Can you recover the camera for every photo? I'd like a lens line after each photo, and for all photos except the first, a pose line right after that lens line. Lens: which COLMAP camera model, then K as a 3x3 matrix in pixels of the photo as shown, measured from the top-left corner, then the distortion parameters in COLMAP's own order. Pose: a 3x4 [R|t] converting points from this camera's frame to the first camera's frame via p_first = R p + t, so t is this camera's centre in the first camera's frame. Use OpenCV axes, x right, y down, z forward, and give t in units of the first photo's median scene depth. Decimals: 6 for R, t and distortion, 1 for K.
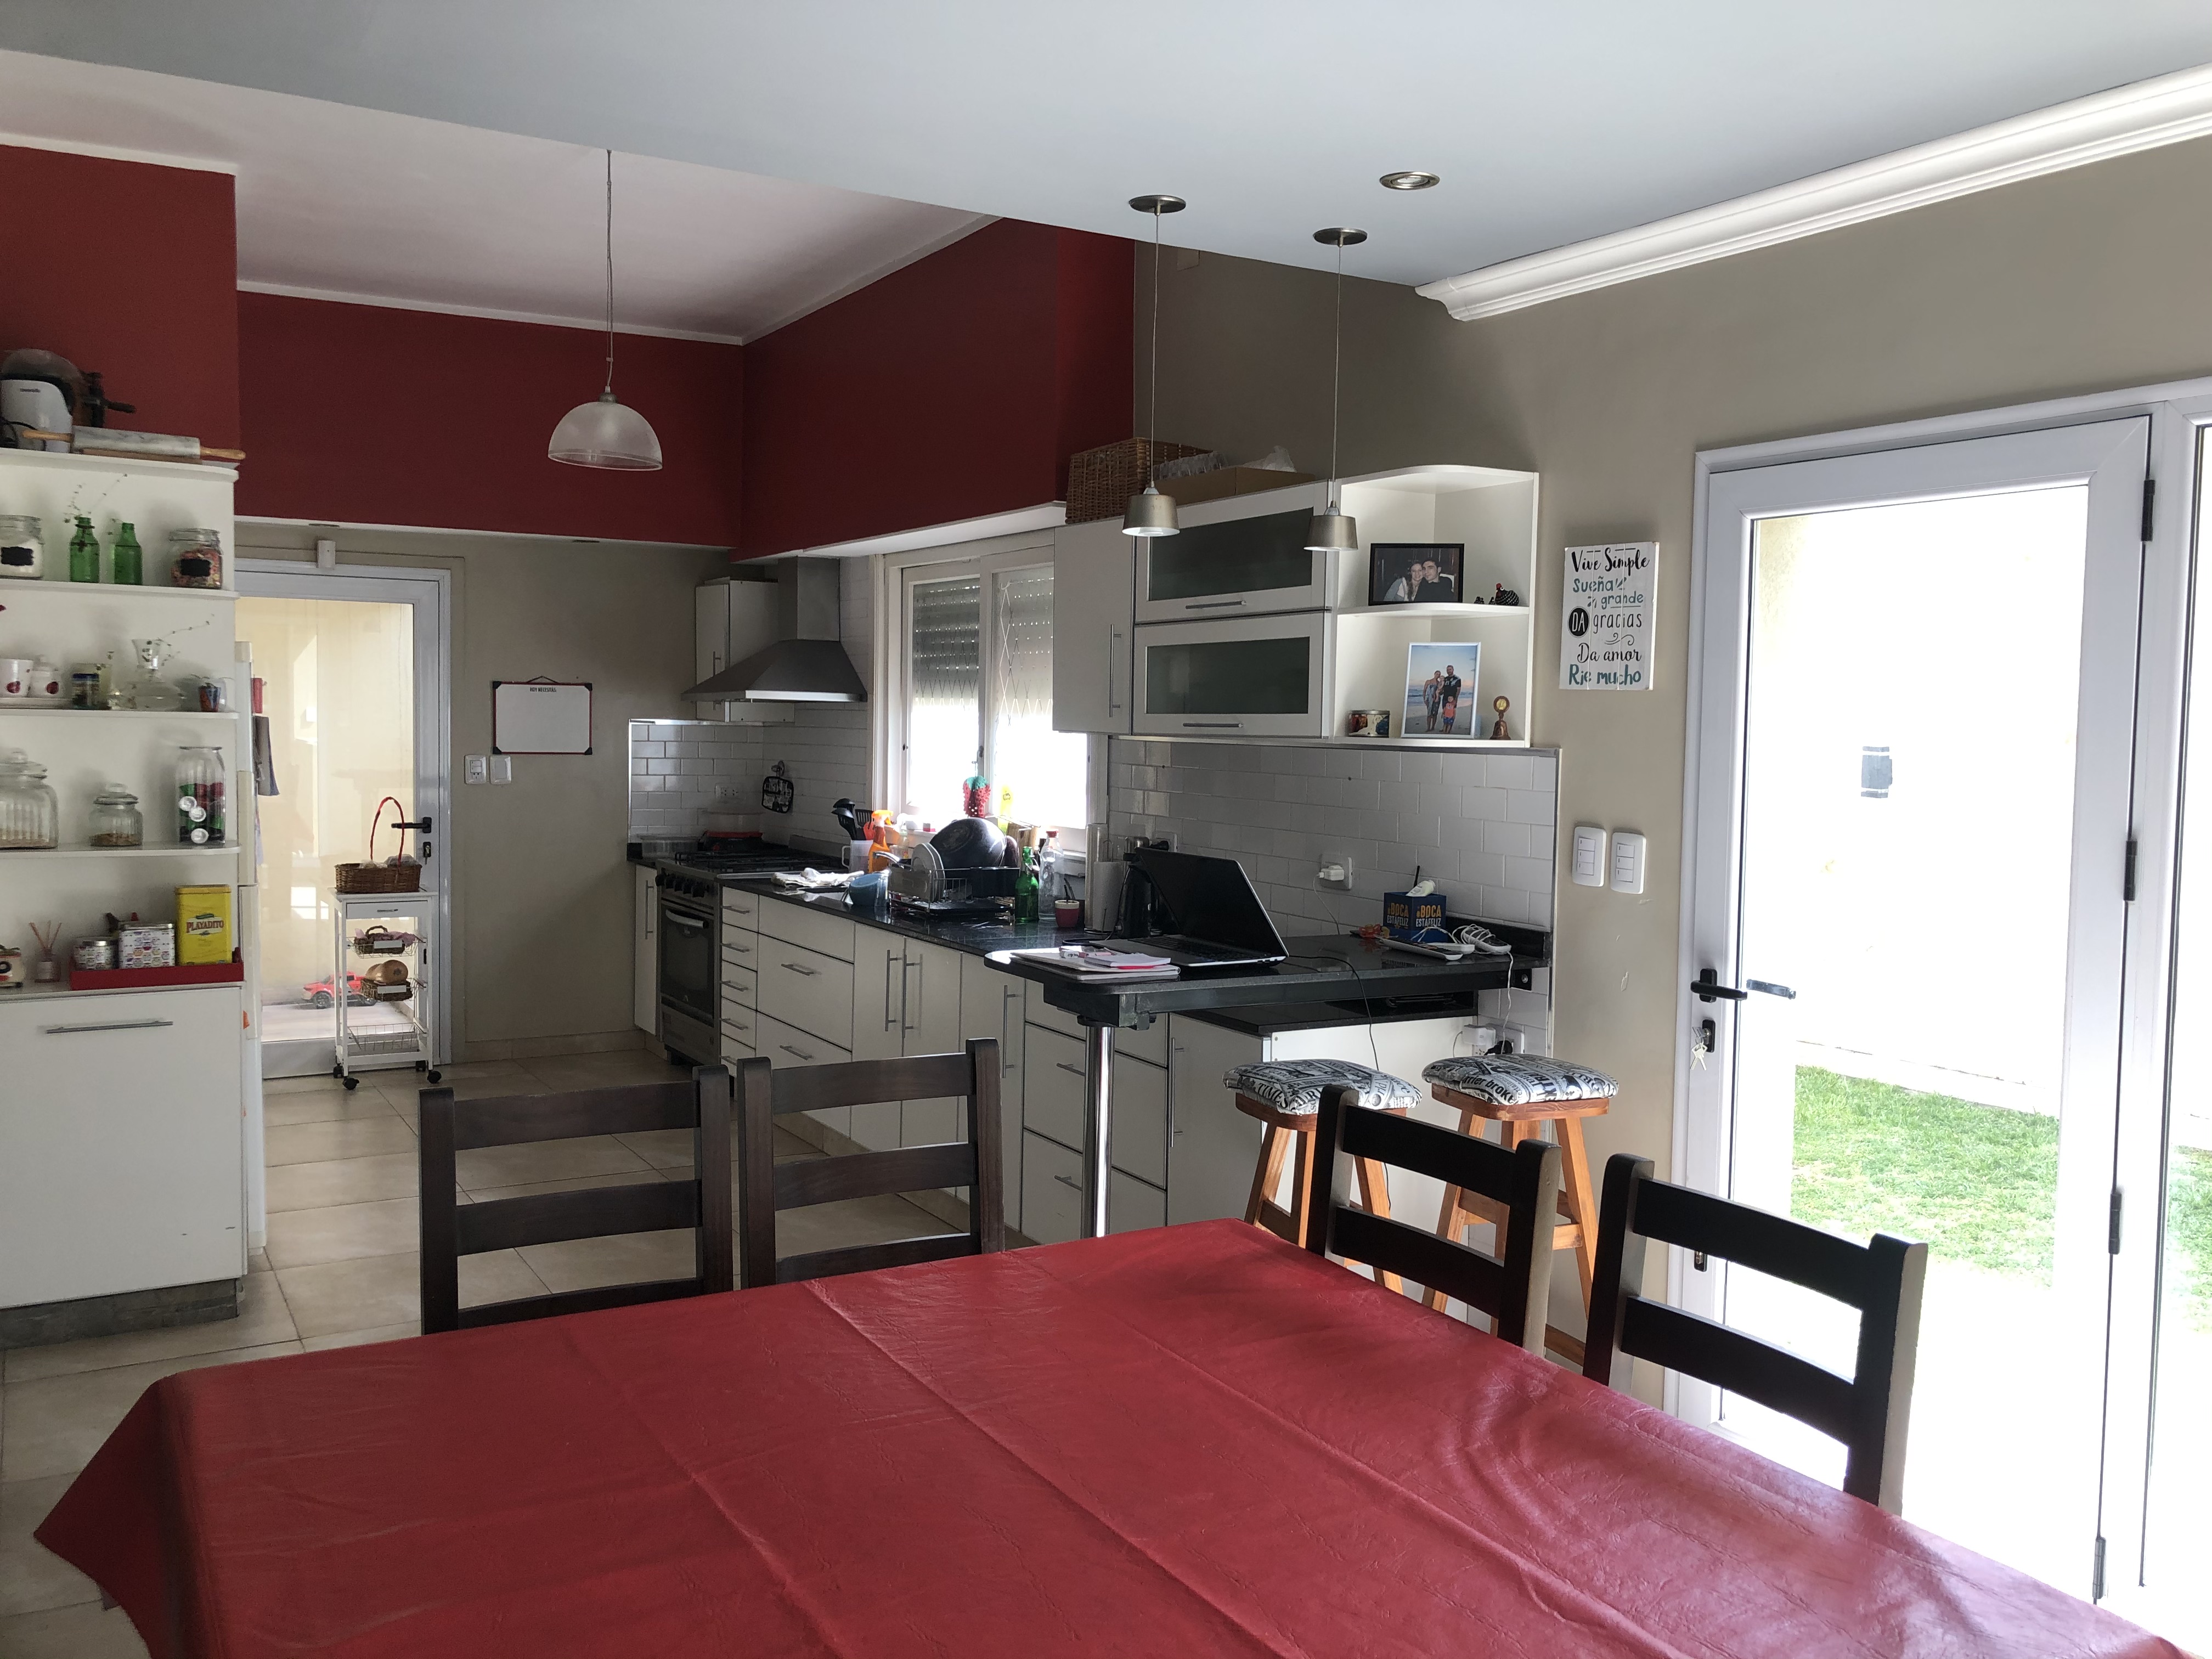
lens RADIAL K [[1804.9, 0, 1116.0], [0, 1804.9, 820.9], [0, 0, 1]] dist [0.046064, -0.057099]
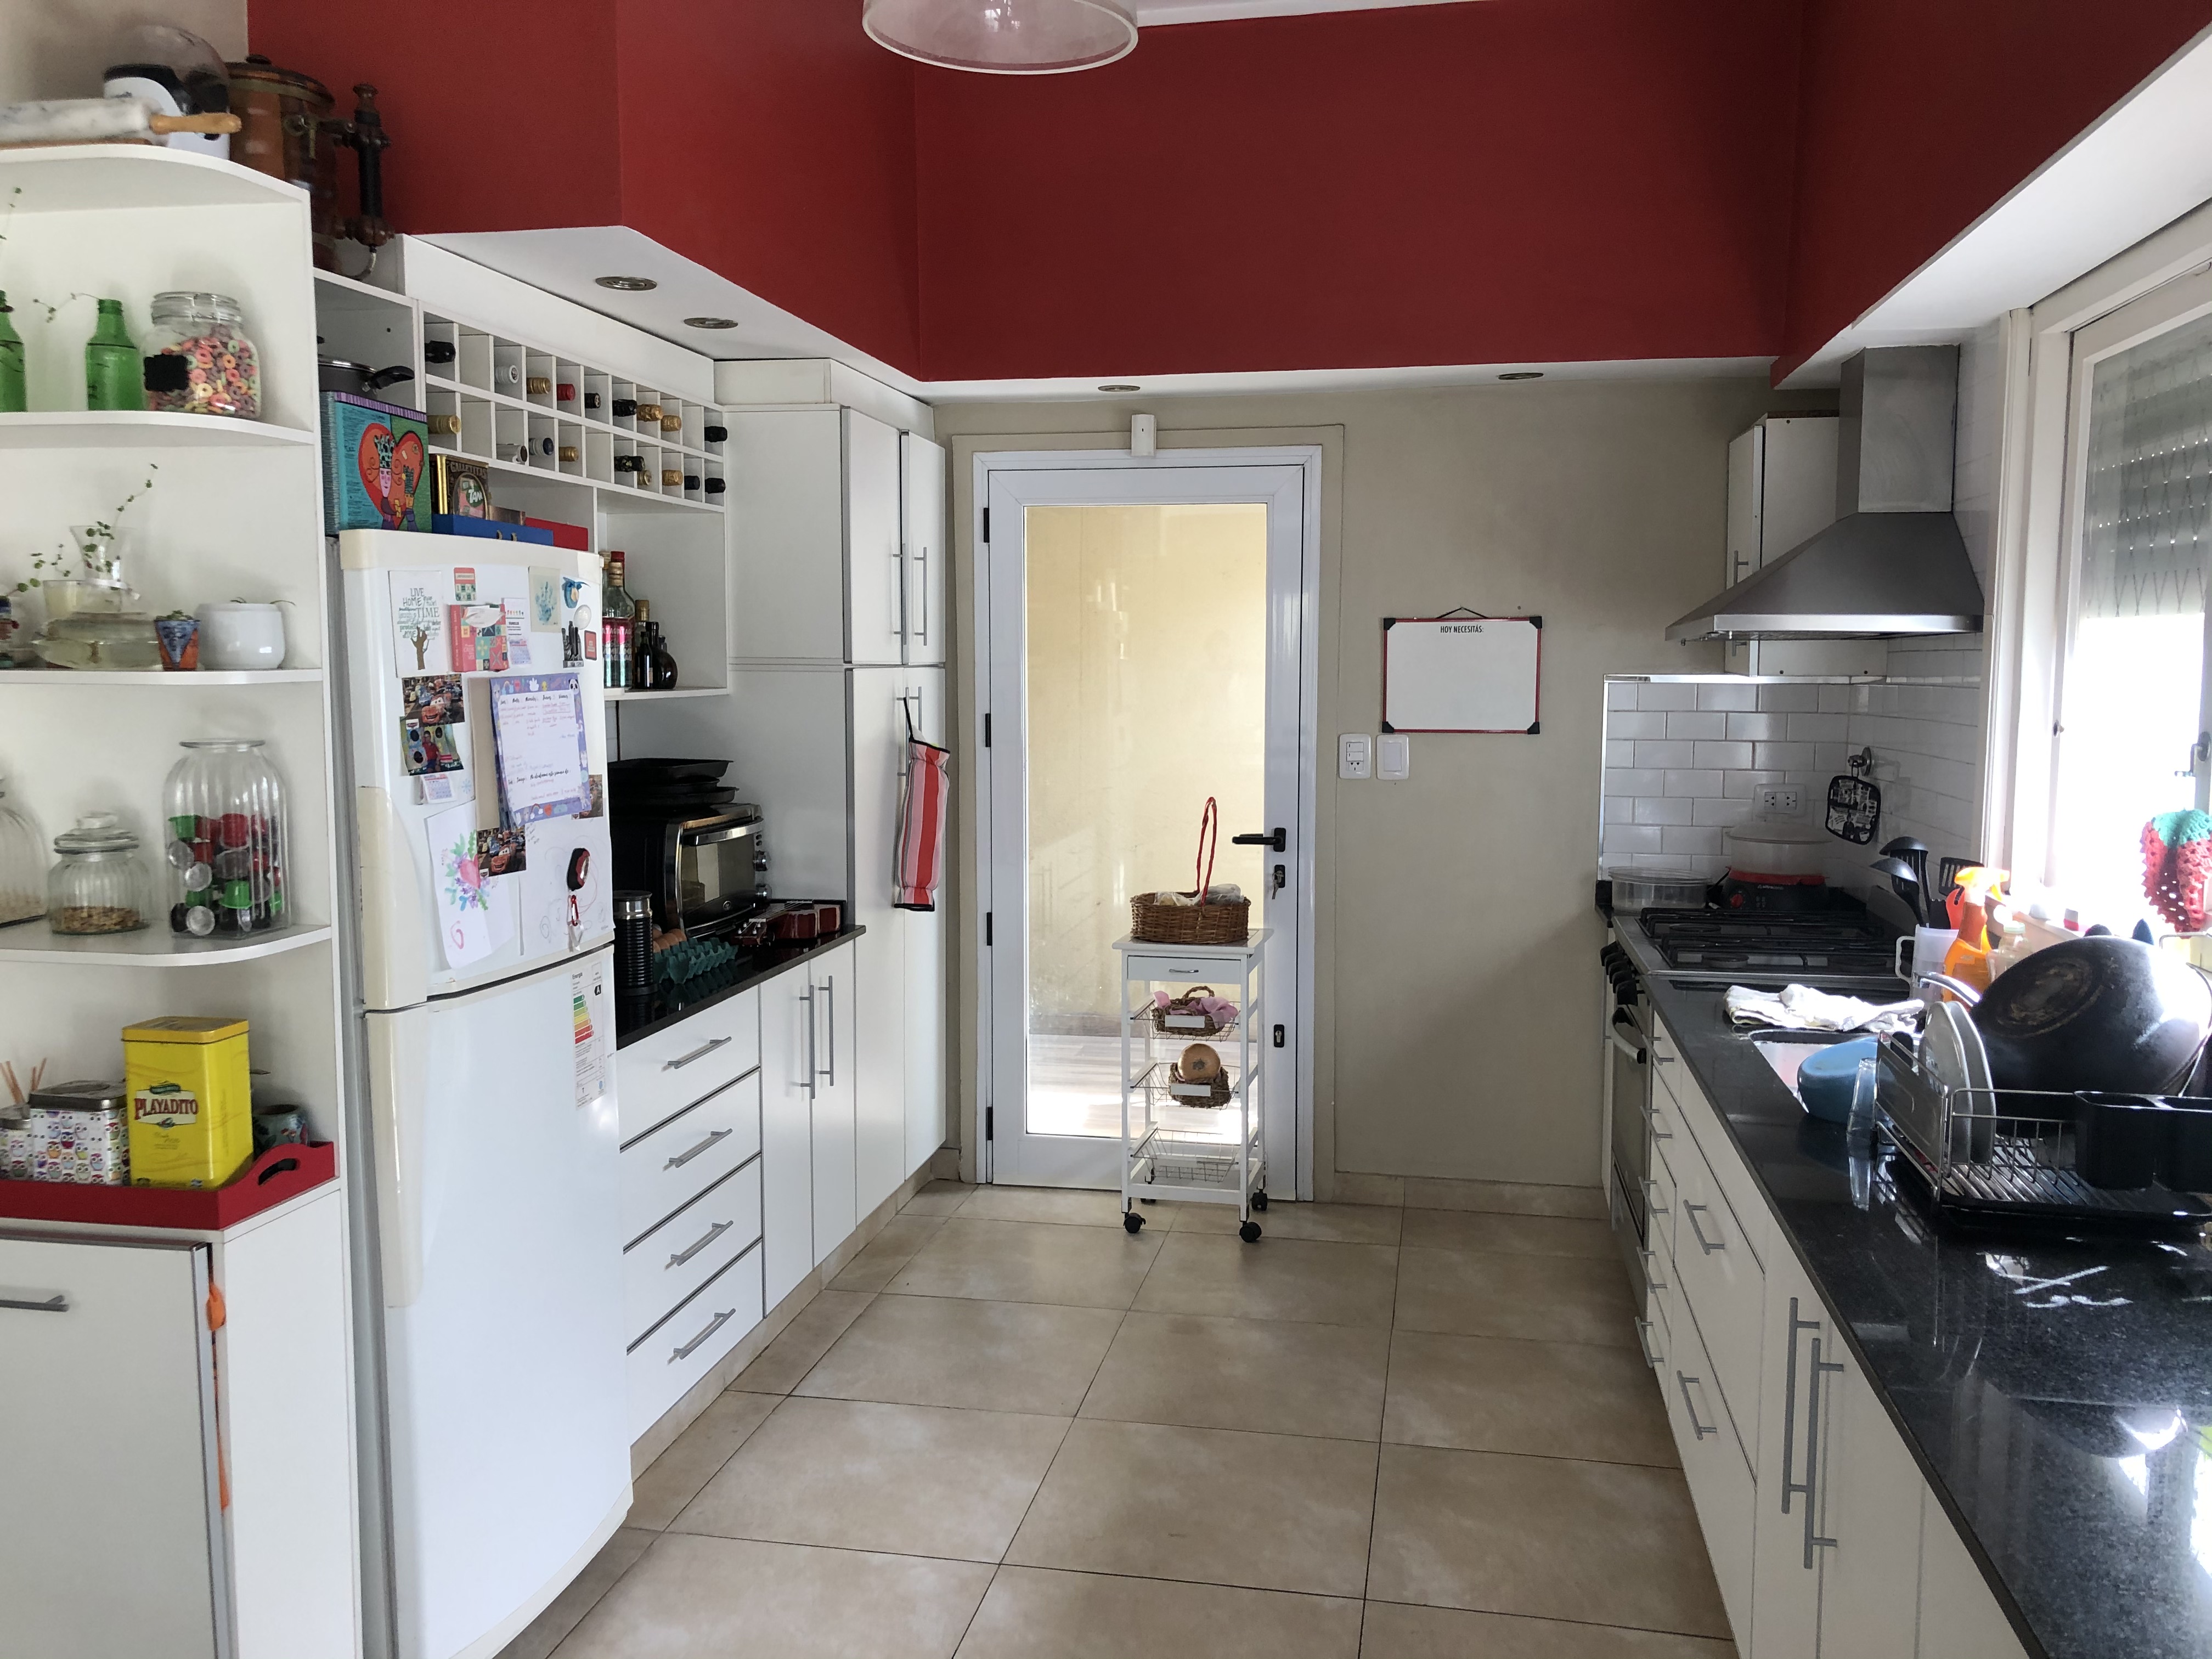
lens RADIAL K [[1804.9, 0, 1121.2], [0, 1804.9, 835.4], [0, 0, 1]] dist [0.046064, -0.057099]
pose [[0.754854, 0.046978, -0.654209, 0.008218], [-0.026467, 0.998801, 0.041184, -0.035090], [0.655359, -0.013773, 0.755192, 0.659270]]
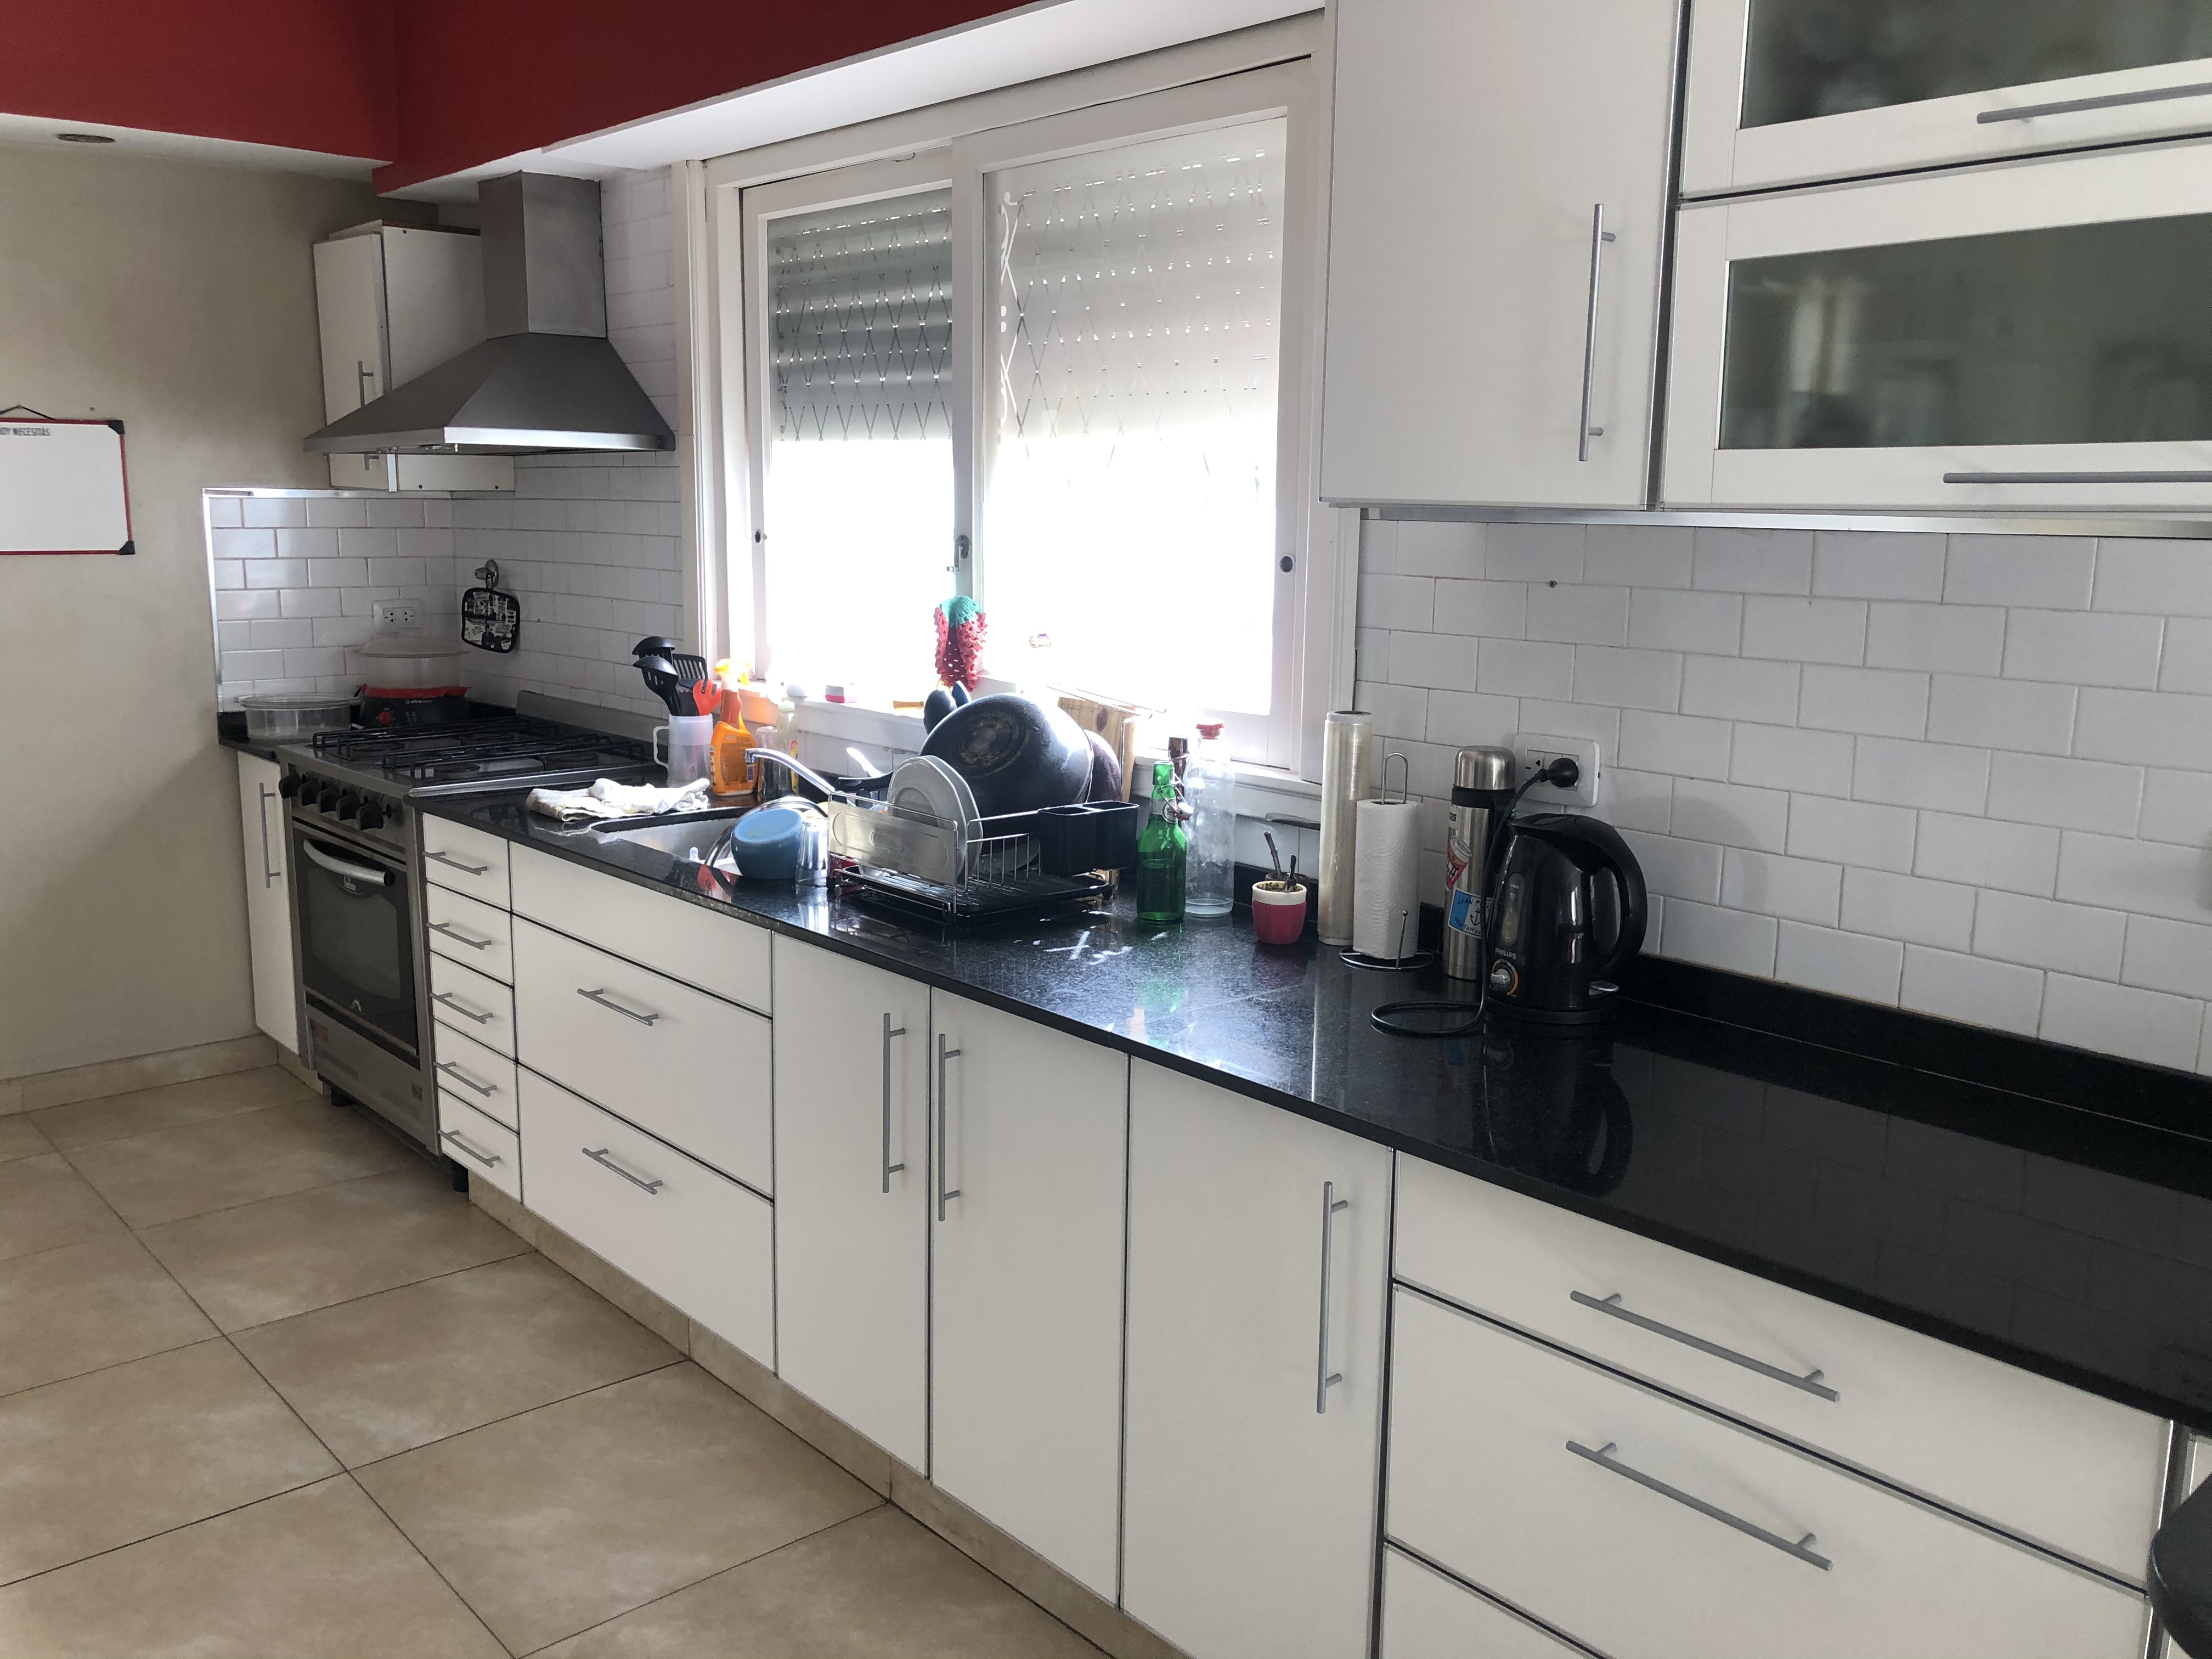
lens RADIAL K [[1804.9, 0, 1099.4], [0, 1804.9, 820.8], [0, 0, 1]] dist [0.046064, -0.057099]
pose [[0.981808, -0.043034, 0.184933, -0.160223], [0.019628, 0.991762, 0.126582, -0.030596], [-0.188857, -0.120649, 0.974565, 0.592303]]
